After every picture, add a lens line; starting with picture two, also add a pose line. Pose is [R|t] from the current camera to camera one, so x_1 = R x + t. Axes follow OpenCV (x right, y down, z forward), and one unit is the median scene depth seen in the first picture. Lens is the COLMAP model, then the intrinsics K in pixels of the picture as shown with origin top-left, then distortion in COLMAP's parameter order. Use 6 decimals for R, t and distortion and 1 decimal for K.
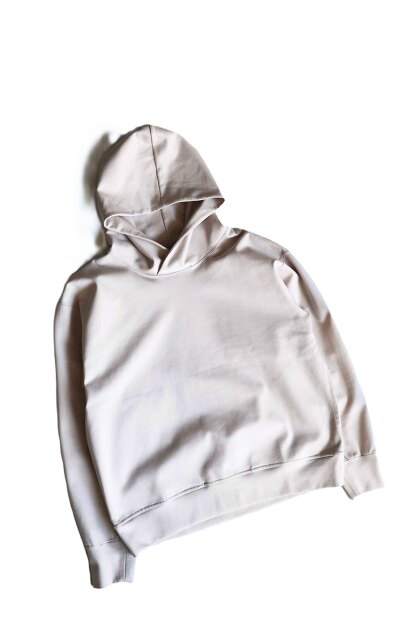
lens RADIAL K [[560.0, 0, 206.5], [0, 560.0, 310.0], [0, 0, 1]] dist [-0.008260, -0.013492]
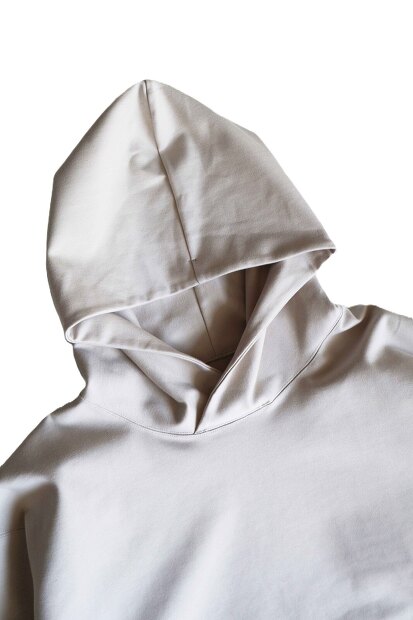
lens RADIAL K [[560.0, 0, 206.5], [0, 560.0, 310.0], [0, 0, 1]] dist [-0.008260, -0.013492]
pose [[0.994086, -0.072856, -0.080533, -0.035327], [0.075959, 0.996455, 0.036159, -0.176663], [0.077613, -0.042063, 0.996096, 0.552350]]
